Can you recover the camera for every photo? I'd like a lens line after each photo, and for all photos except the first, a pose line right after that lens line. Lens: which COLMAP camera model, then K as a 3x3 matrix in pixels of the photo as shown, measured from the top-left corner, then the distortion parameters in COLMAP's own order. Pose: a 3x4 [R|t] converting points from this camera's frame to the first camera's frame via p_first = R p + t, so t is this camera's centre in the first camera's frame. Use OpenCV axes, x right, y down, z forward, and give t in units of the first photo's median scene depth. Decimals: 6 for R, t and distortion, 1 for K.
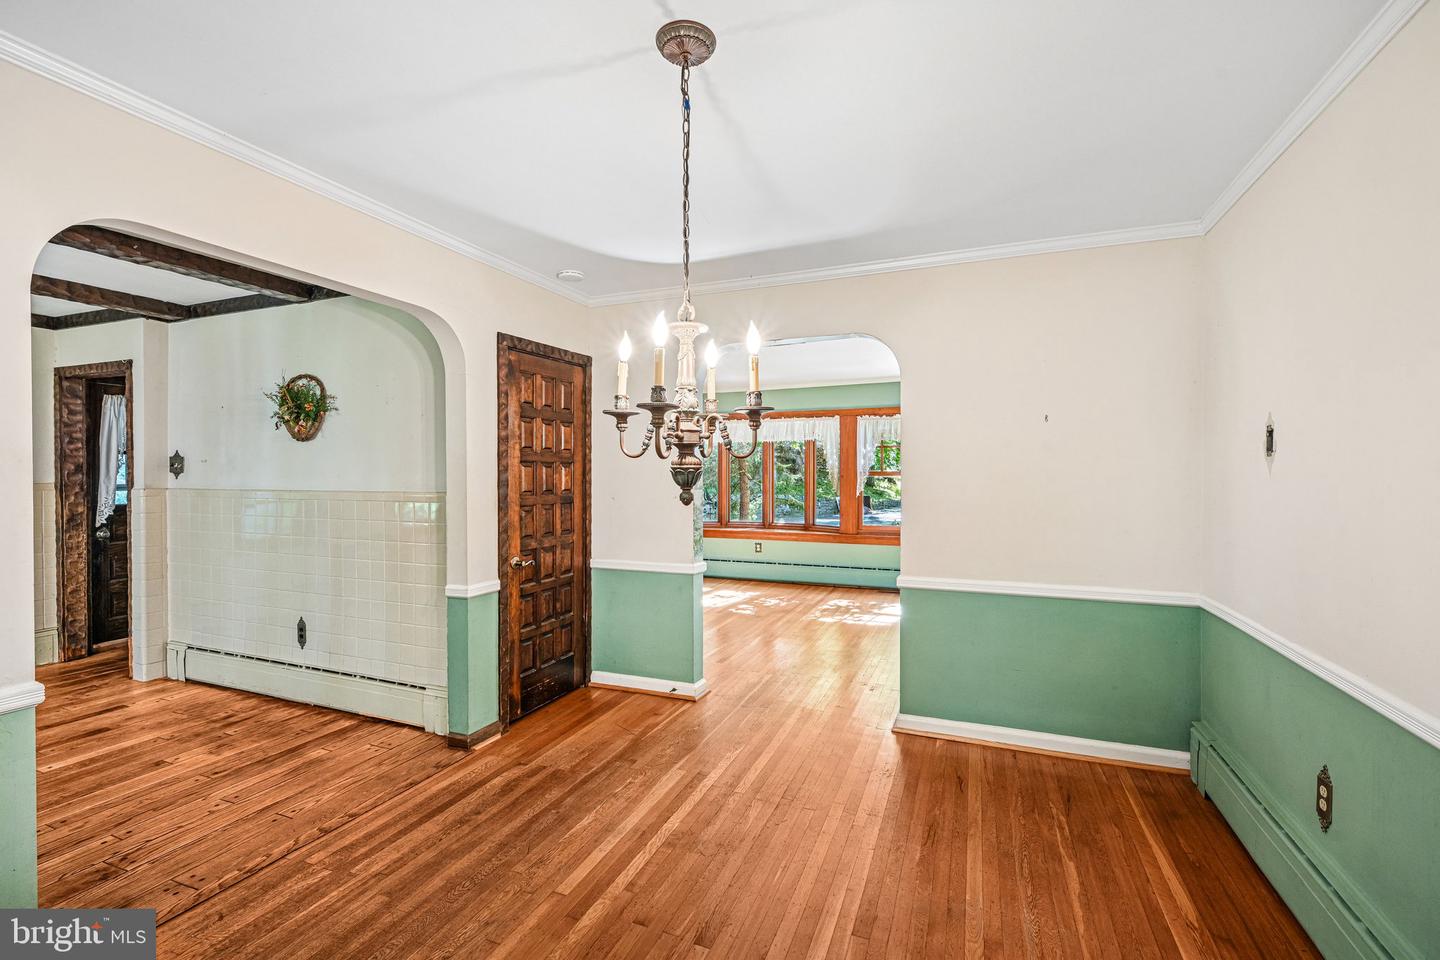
lens RADIAL K [[635.6, 0, 719.0], [0, 635.6, 479.8], [0, 0, 1]] dist [0.000607, 0.000511]
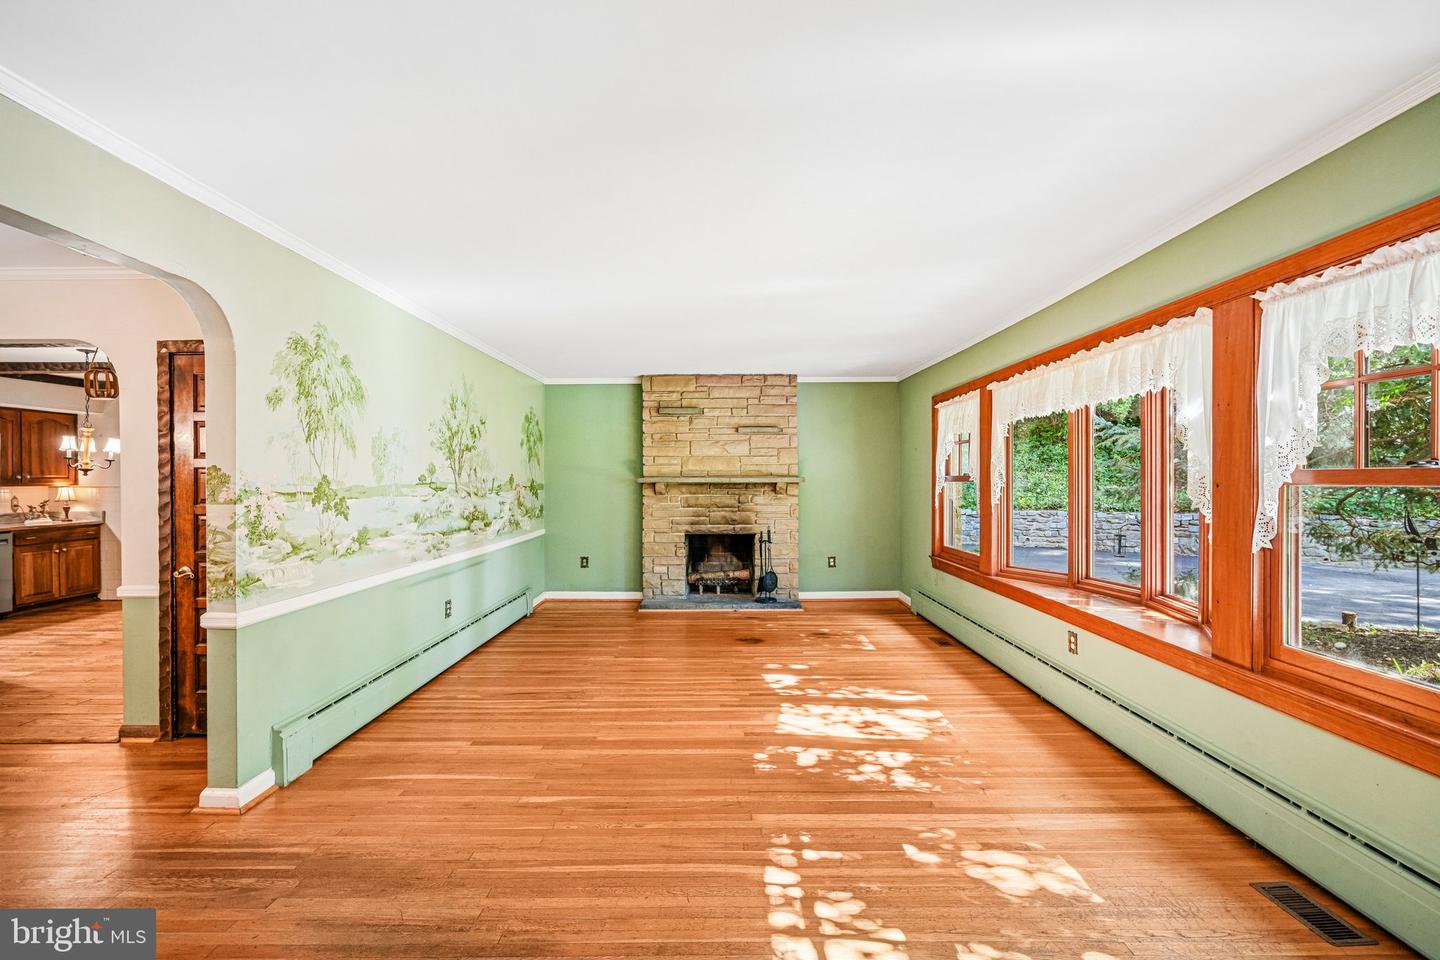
lens RADIAL K [[635.6, 0, 719.0], [0, 635.6, 479.8], [0, 0, 1]] dist [0.000607, 0.000511]
pose [[0.380120, -0.000120, -0.924937, 0.868400], [-0.005063, 0.999985, -0.002210, -0.012026], [0.924923, 0.005523, 0.380114, 1.350857]]
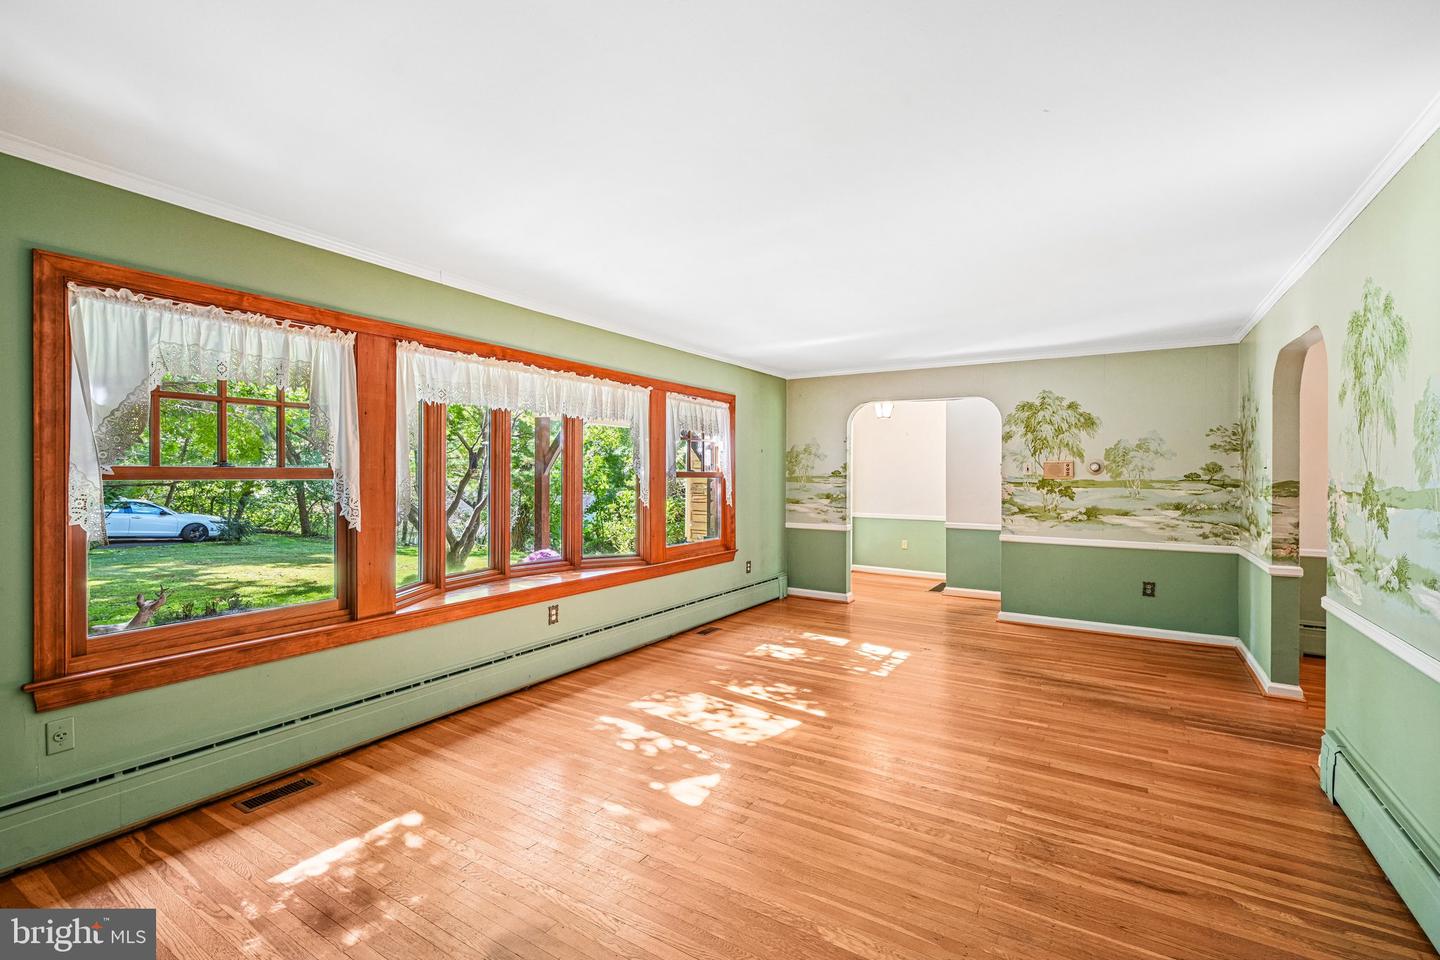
lens RADIAL K [[635.6, 0, 719.0], [0, 635.6, 479.8], [0, 0, 1]] dist [0.000607, 0.000511]
pose [[0.166386, -0.006442, 0.986040, -0.976430], [0.002848, 0.999978, 0.006052, -0.015362], [-0.986057, 0.001801, 0.166401, 1.758655]]
